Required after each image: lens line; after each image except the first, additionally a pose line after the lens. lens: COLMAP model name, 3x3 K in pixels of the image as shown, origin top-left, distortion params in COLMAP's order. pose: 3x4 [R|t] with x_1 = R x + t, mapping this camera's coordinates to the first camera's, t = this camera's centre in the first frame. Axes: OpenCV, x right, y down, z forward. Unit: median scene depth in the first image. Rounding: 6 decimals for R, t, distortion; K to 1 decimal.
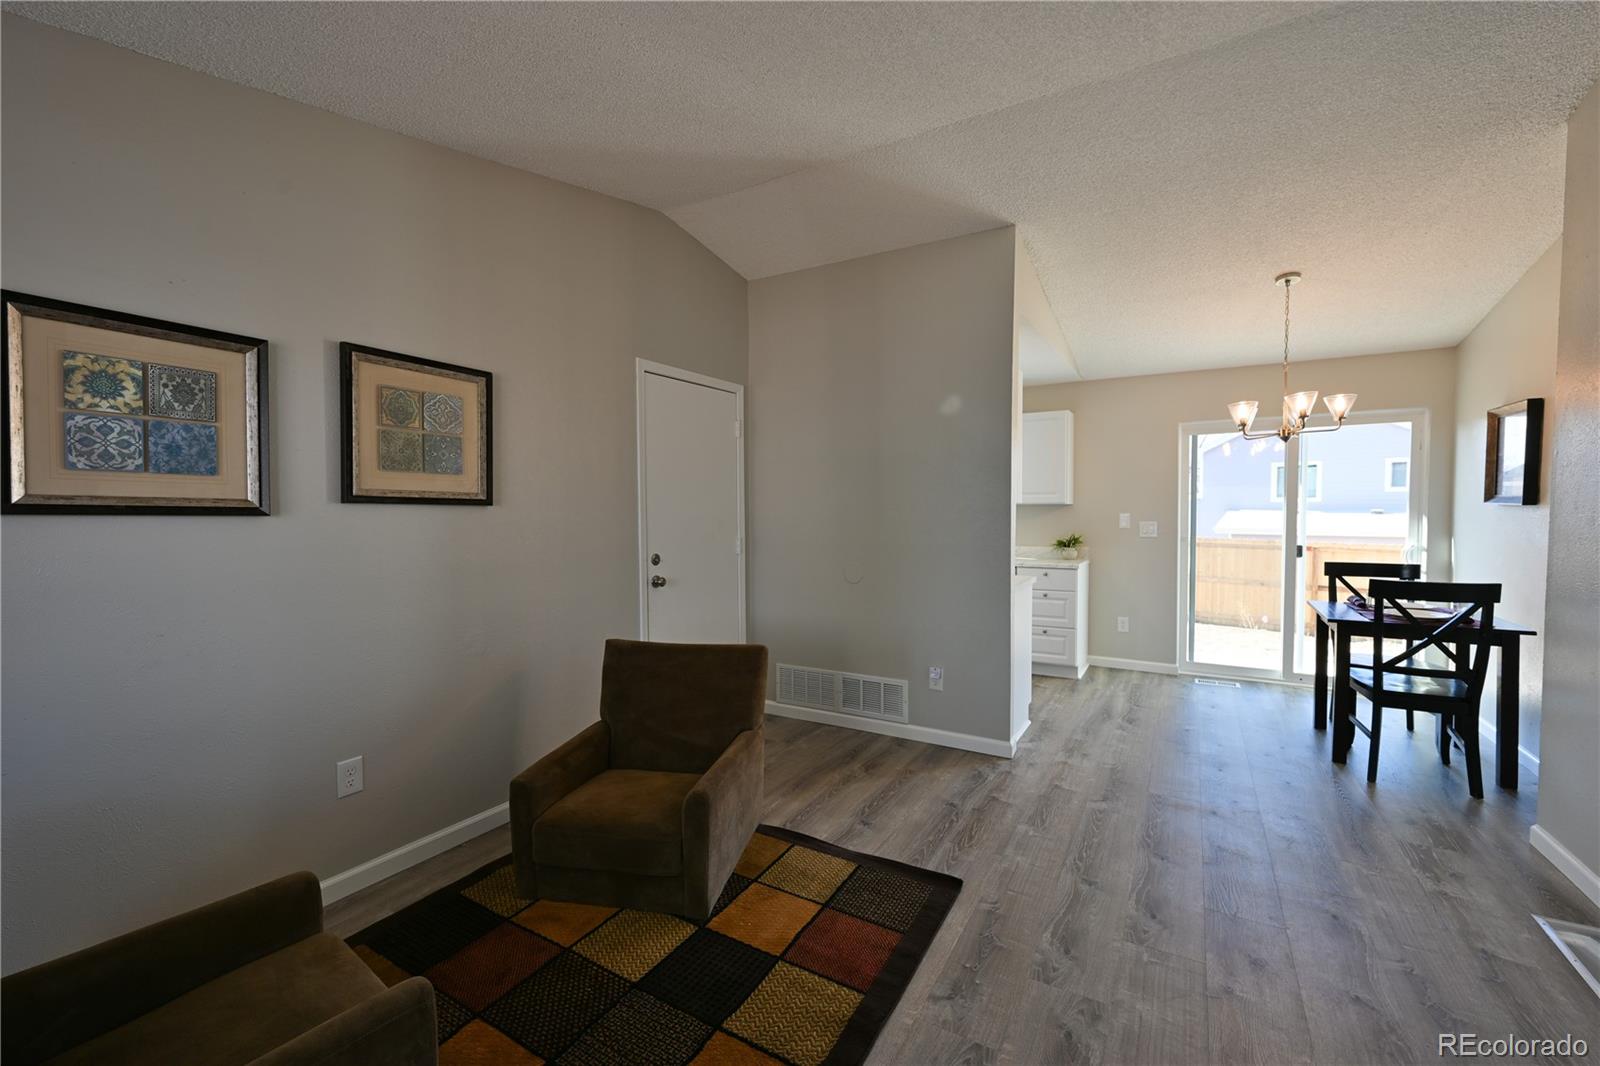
lens RADIAL K [[647.4, 0, 800.0], [0, 647.4, 533.0], [0, 0, 1]] dist [0.000650, 0.000056]
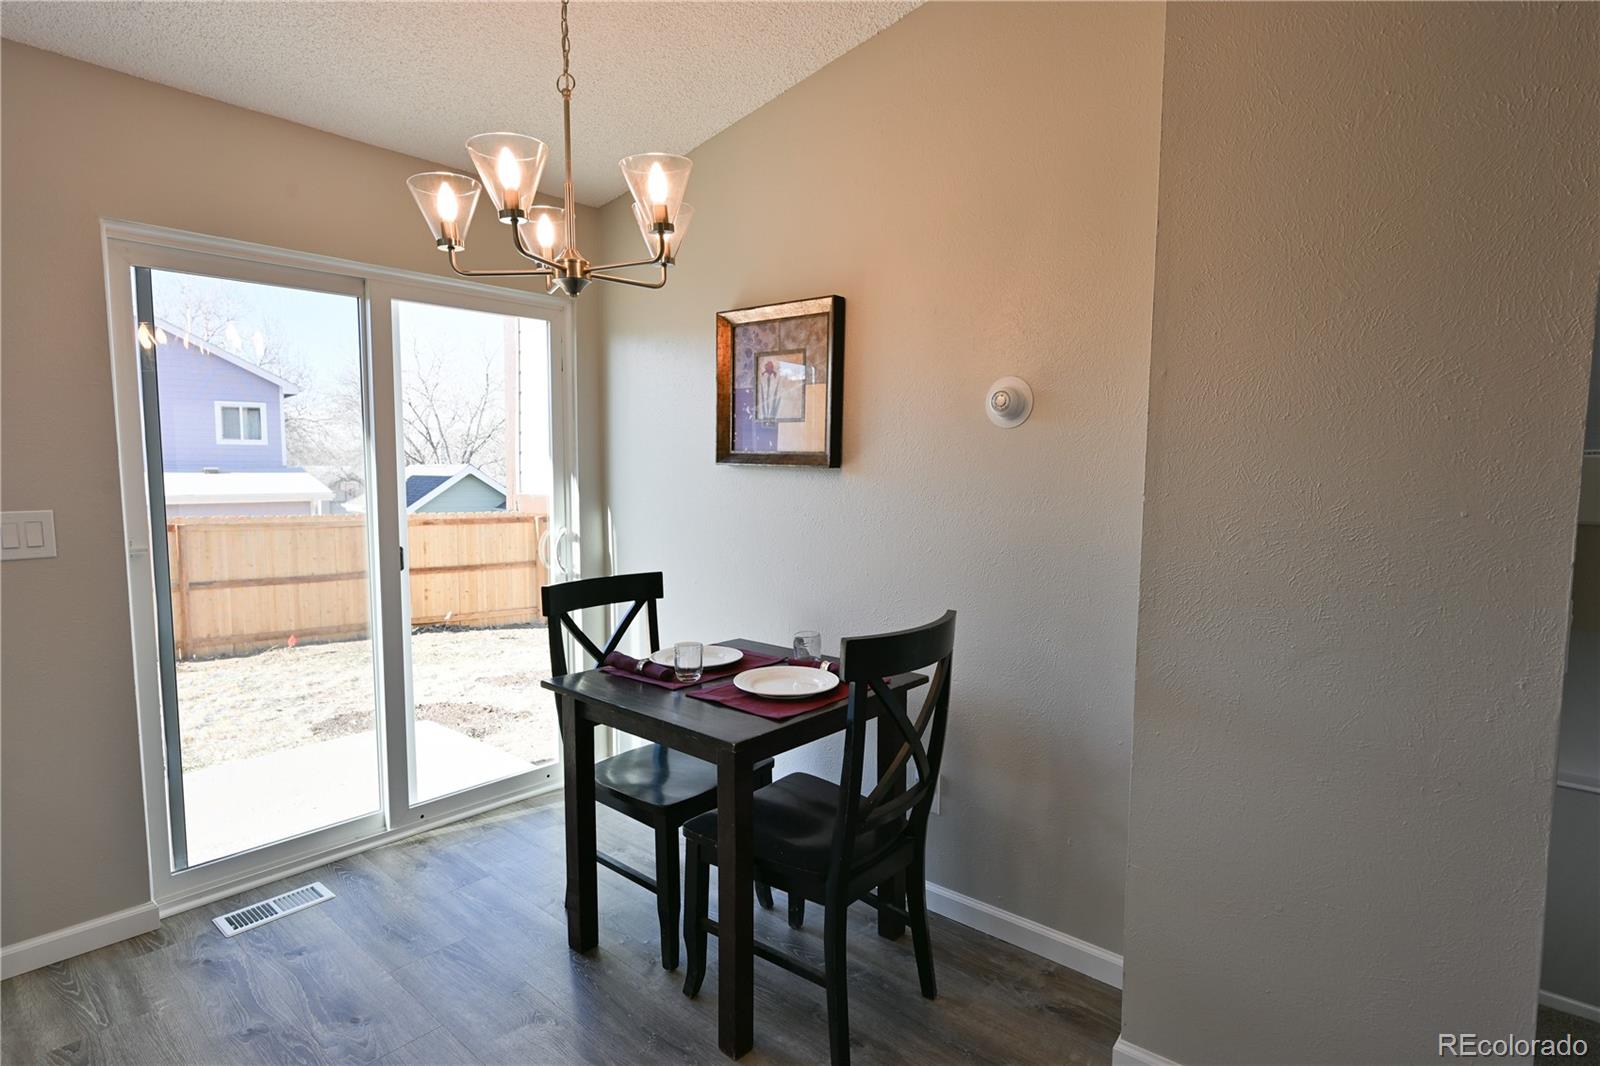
lens RADIAL K [[815.9, 0, 800.0], [0, 815.9, 533.0], [0, 0, 1]] dist [-0.002500, -0.000095]
pose [[0.173312, -0.074990, 0.982008, 0.225952], [0.029682, 0.997042, 0.070900, -0.025074], [-0.984420, 0.016860, 0.175025, 0.597343]]
